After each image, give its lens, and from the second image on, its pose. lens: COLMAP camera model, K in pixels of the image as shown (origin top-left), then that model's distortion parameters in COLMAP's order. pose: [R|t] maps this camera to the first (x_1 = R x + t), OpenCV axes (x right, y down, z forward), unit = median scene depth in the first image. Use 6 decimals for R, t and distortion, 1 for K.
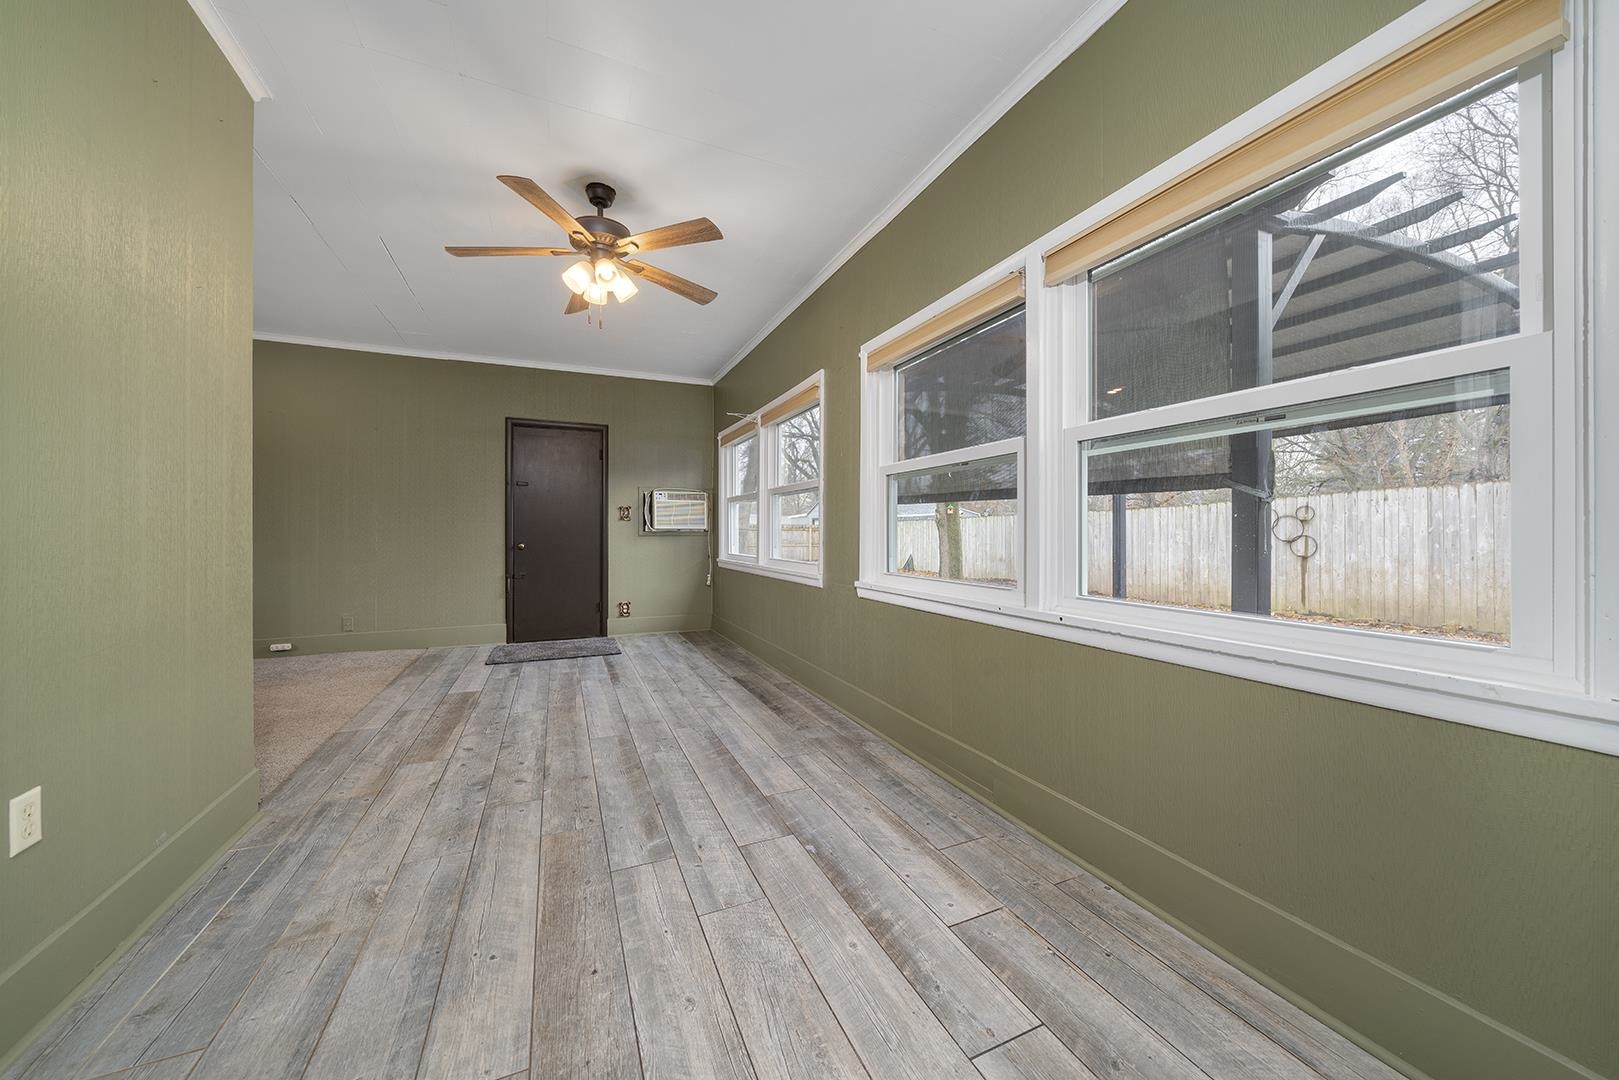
lens RADIAL K [[576.6, 0, 811.1], [0, 576.6, 535.7], [0, 0, 1]] dist [-0.008299, 0.001015]
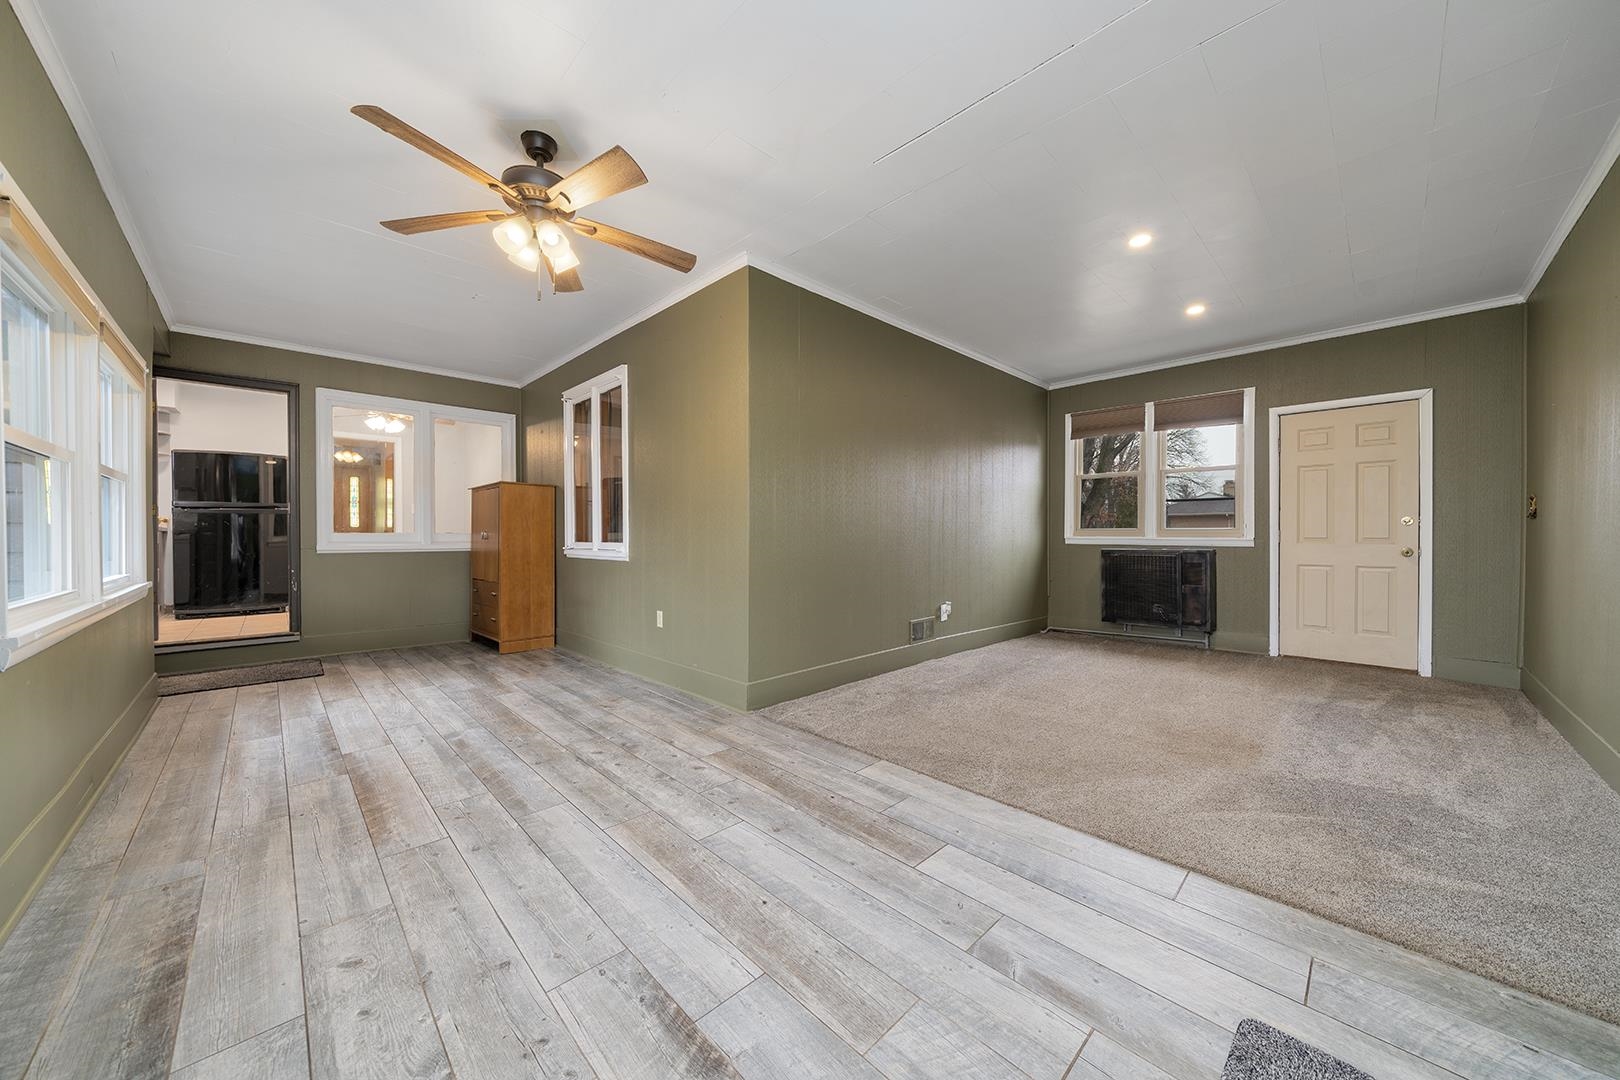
lens RADIAL K [[554.5, 0, 810.3], [0, 554.5, 537.6], [0, 0, 1]] dist [-0.006818, 0.000538]
pose [[-0.936484, 0.003797, -0.350691, -0.525527], [-0.000247, 0.999934, 0.011486, -0.017040], [0.350711, 0.010843, -0.936421, 2.218010]]
